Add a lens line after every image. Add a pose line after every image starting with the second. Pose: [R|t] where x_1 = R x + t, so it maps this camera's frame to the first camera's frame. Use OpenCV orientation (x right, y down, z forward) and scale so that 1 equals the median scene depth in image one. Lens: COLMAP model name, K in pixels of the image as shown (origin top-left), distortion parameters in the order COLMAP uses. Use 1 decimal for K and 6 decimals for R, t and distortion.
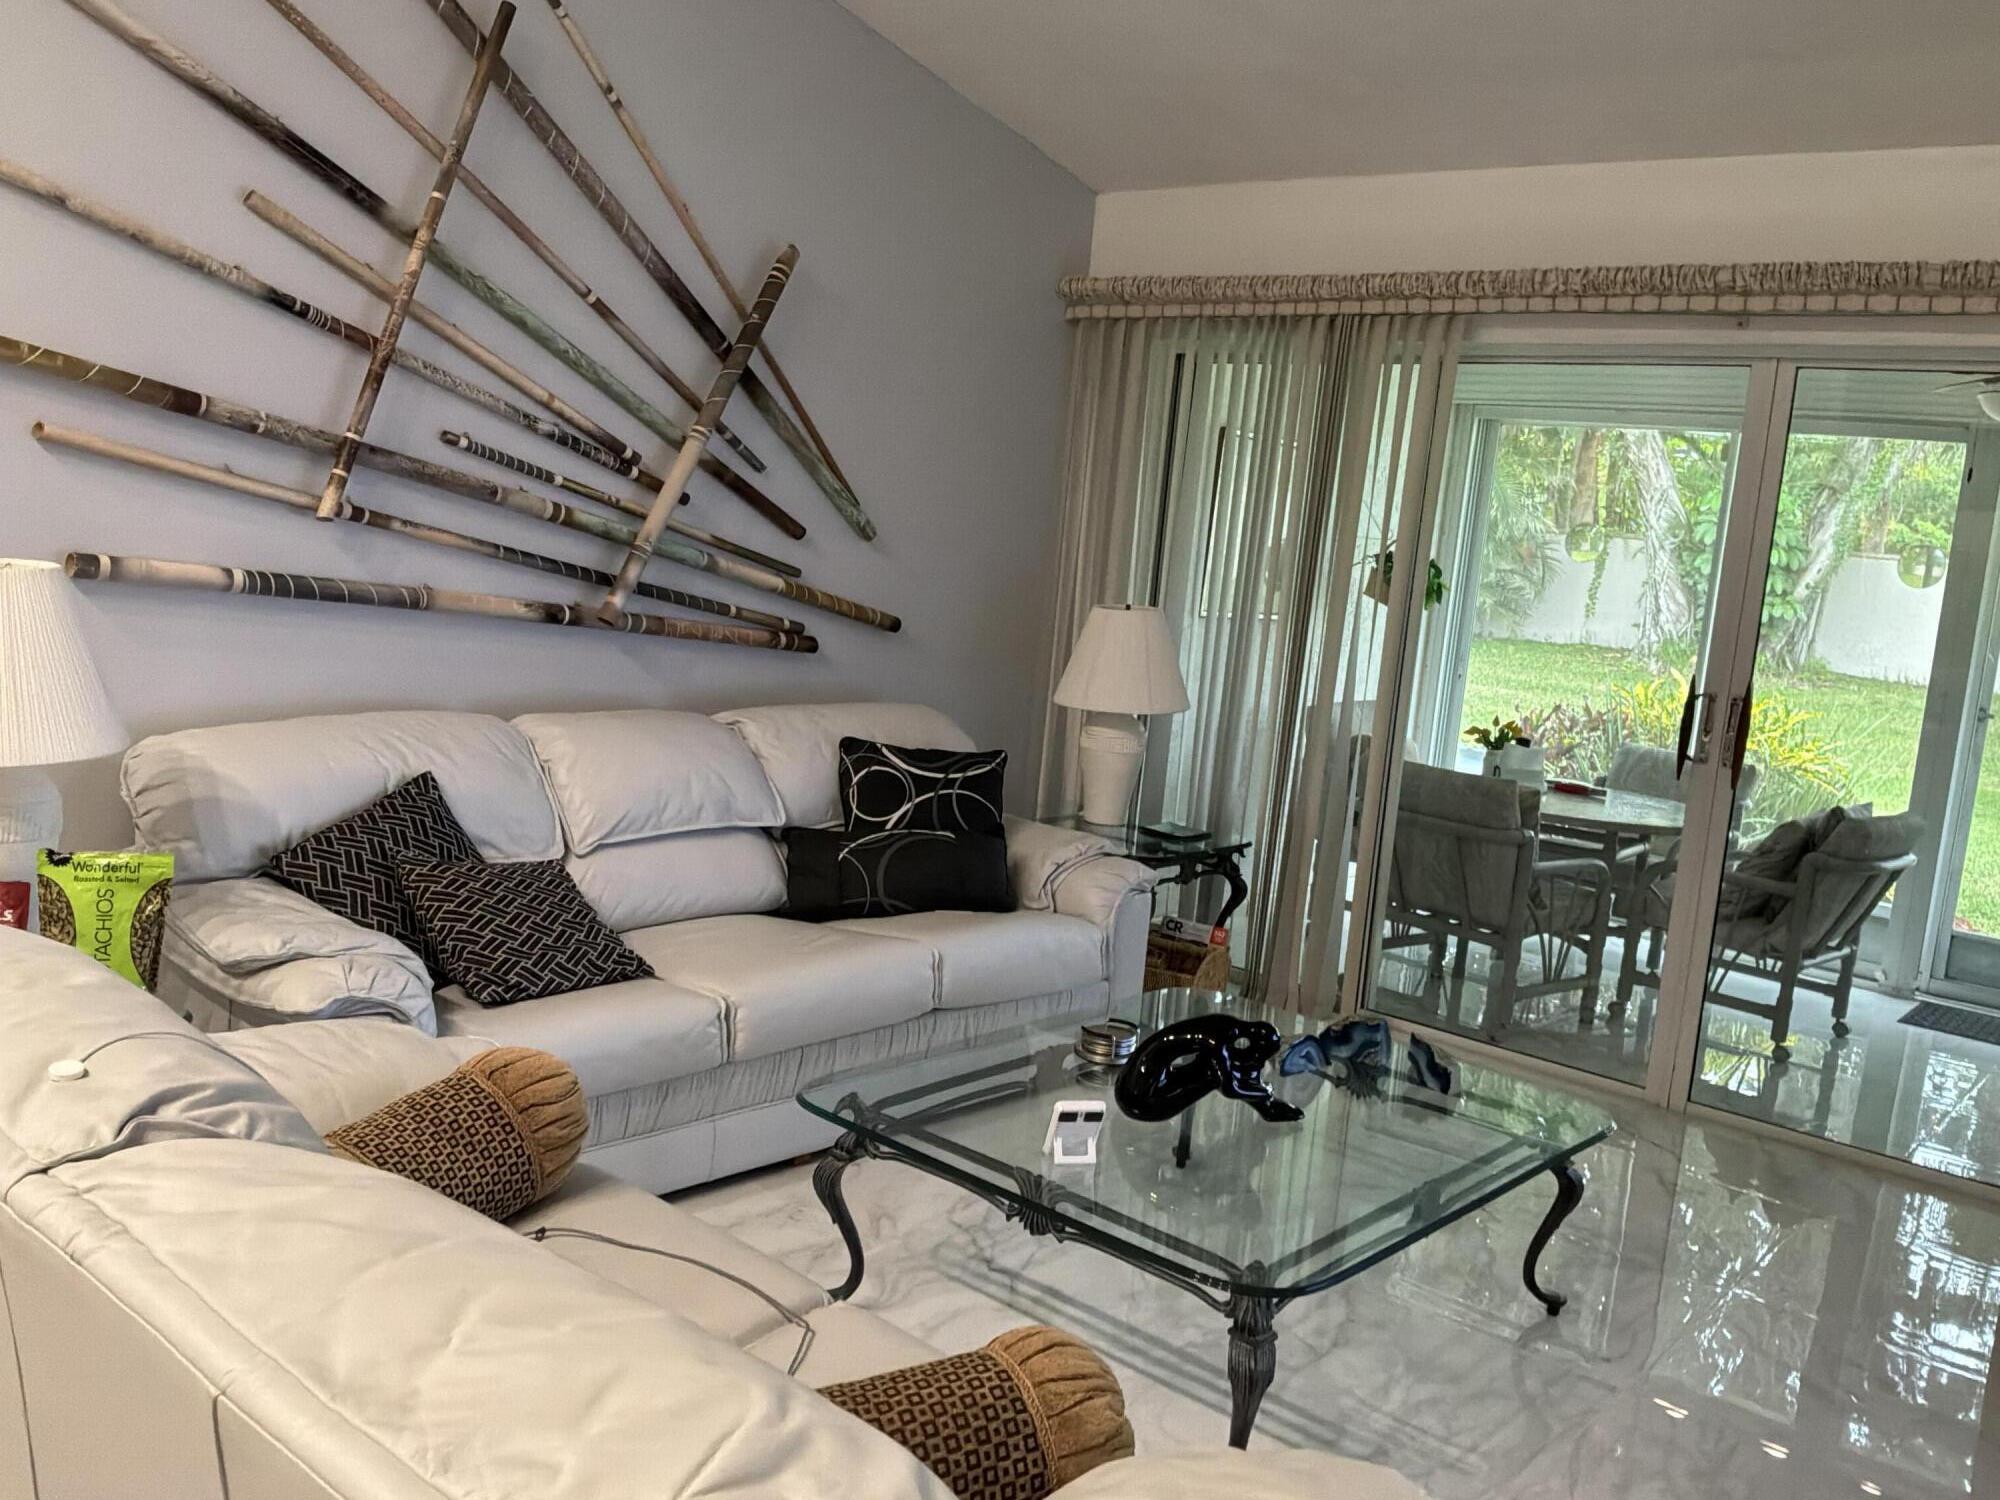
lens RADIAL K [[1660.0, 0, 999.8], [0, 1660.0, 738.5], [0, 0, 1]] dist [0.165967, -0.351713]
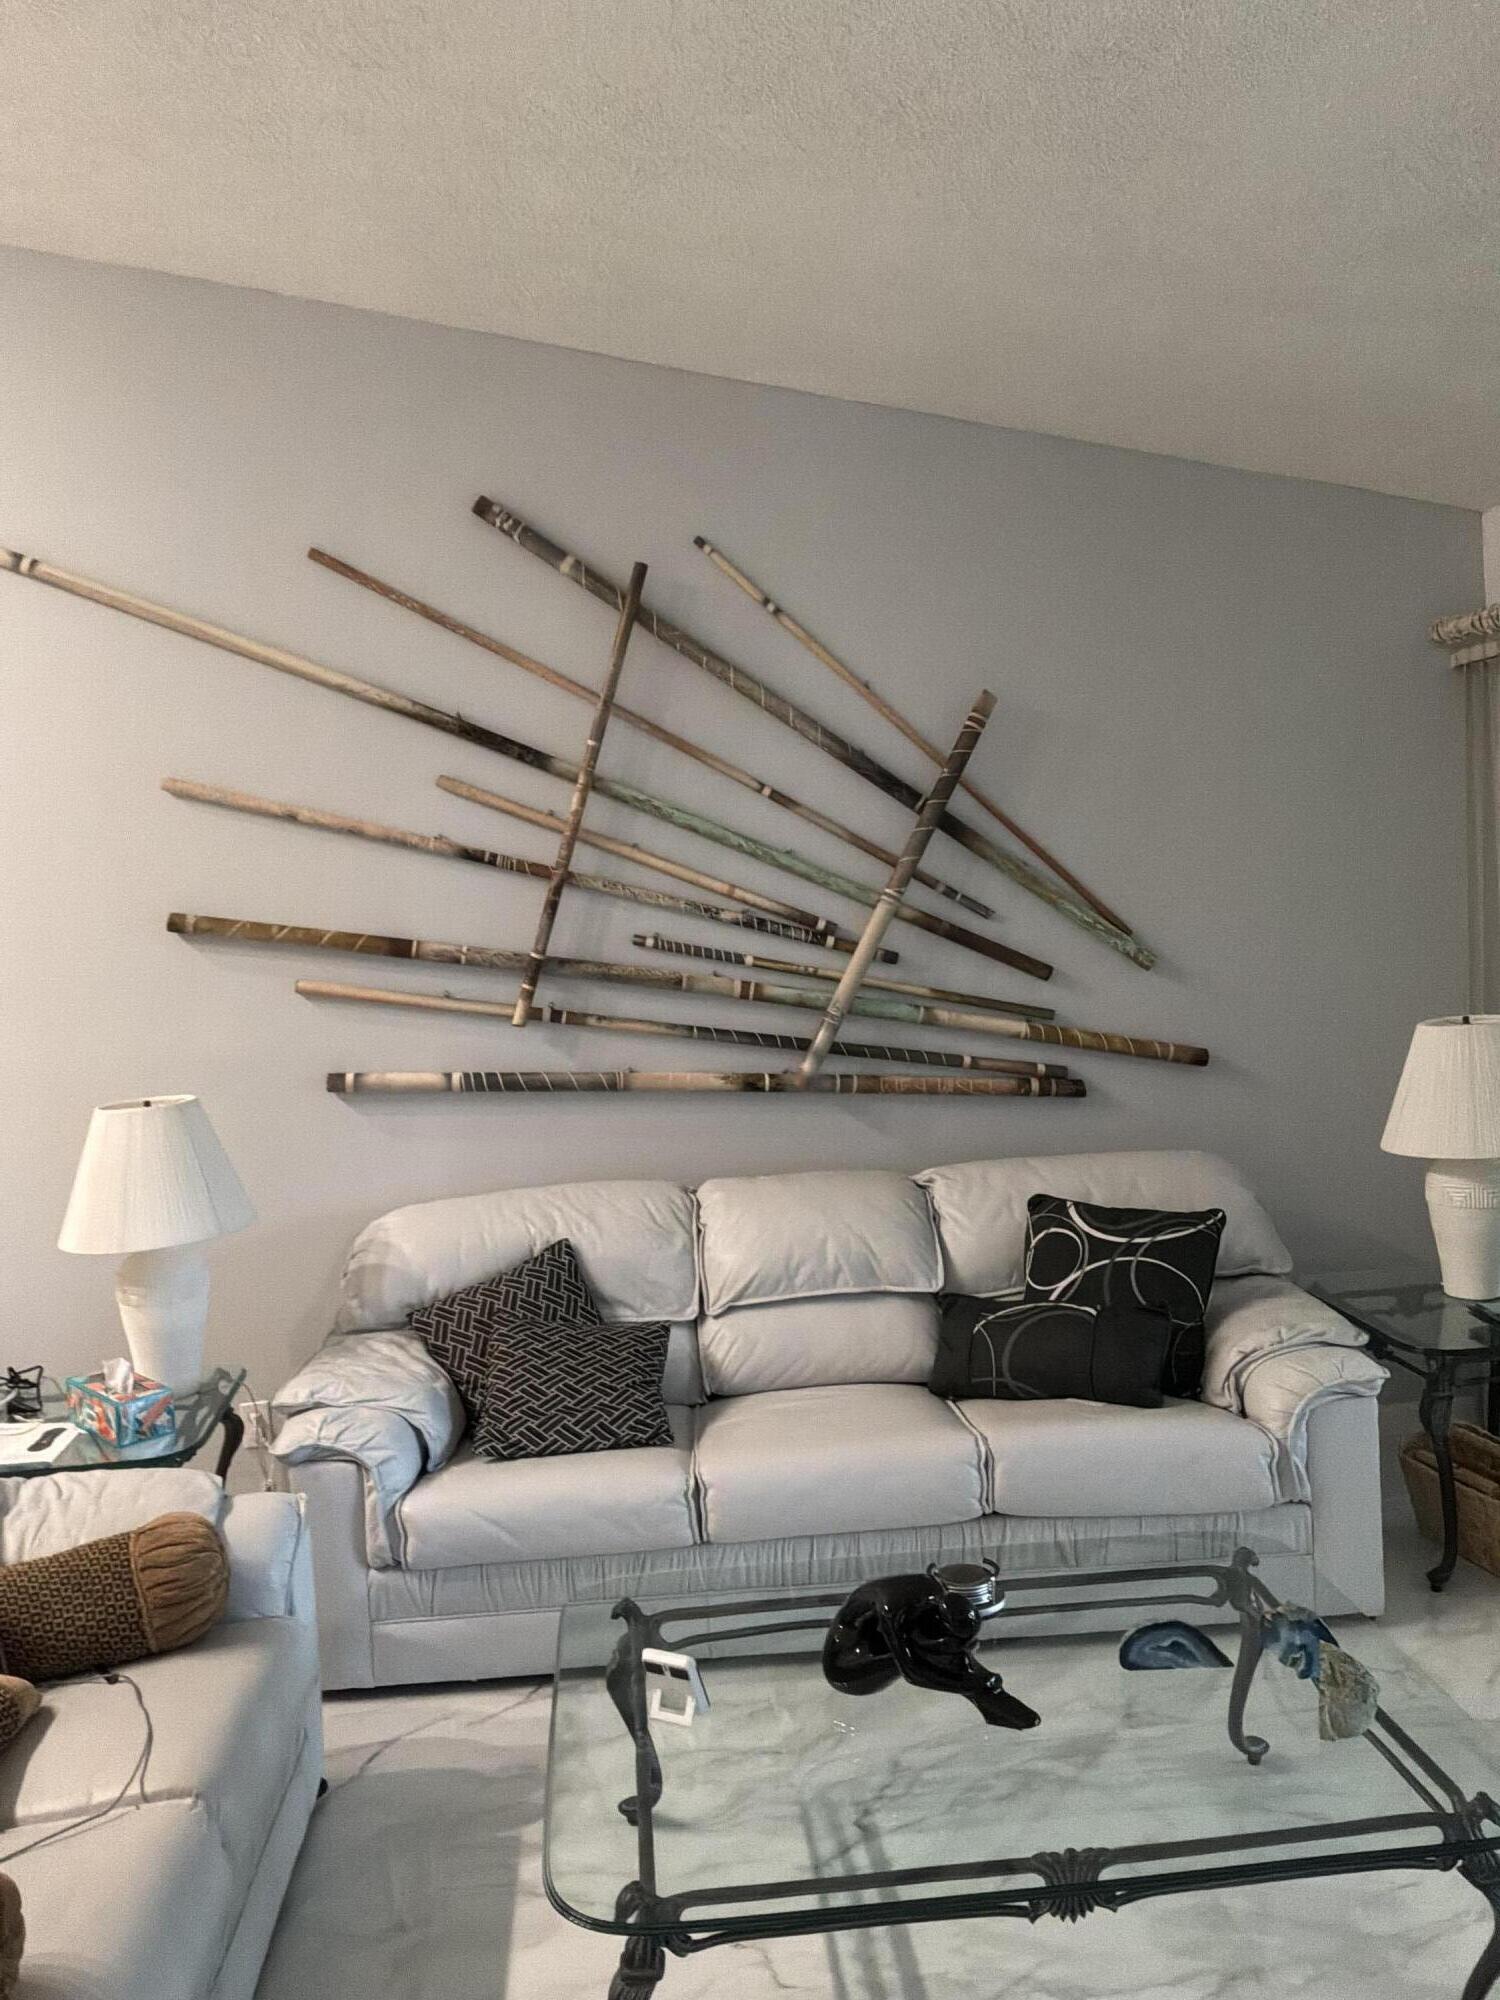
lens RADIAL K [[1660.0, 0, 750.0], [0, 1660.0, 1000.0], [0, 0, 1]] dist [0.165967, -0.351713]
pose [[0.700095, -0.081183, -0.709419, 0.465011], [0.029278, 0.995944, -0.085079, -0.034246], [0.713449, 0.038793, 0.699633, 0.233756]]
